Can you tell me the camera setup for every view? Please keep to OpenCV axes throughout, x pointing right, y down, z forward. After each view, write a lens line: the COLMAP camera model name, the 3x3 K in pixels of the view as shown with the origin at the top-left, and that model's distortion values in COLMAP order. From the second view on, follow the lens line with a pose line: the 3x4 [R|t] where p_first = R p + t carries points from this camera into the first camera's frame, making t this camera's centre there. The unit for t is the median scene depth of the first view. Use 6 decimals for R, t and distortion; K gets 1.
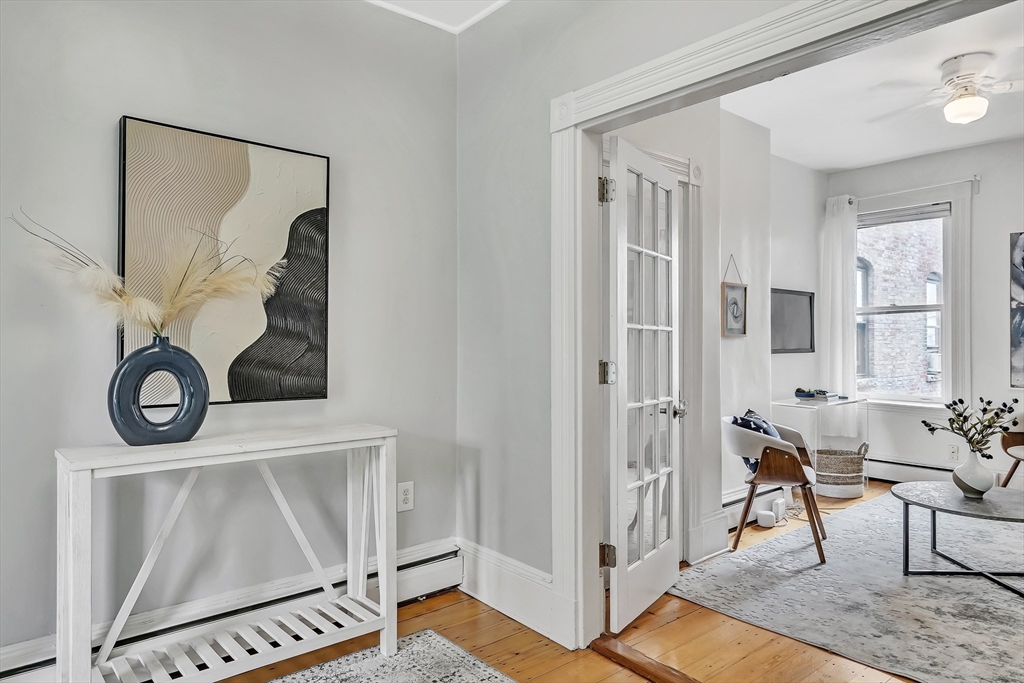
lens RADIAL K [[648.8, 0, 512.0], [0, 648.8, 341.5], [0, 0, 1]] dist [0.061438, -0.051490]
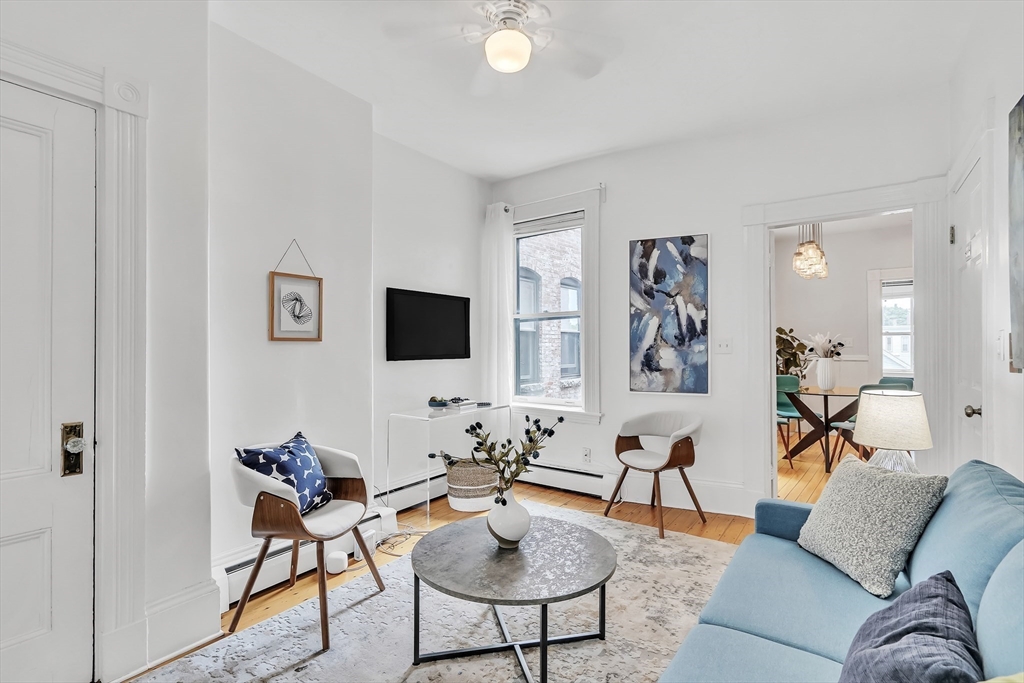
lens RADIAL K [[504.8, 0, 497.7], [0, 504.8, 341.0], [0, 0, 1]] dist [0.001869, 0.000232]
pose [[0.972544, 0.000214, 0.232720, 0.426933], [0.002616, 0.999926, -0.011853, 0.000714], [-0.232705, 0.012136, 0.972472, 0.327922]]
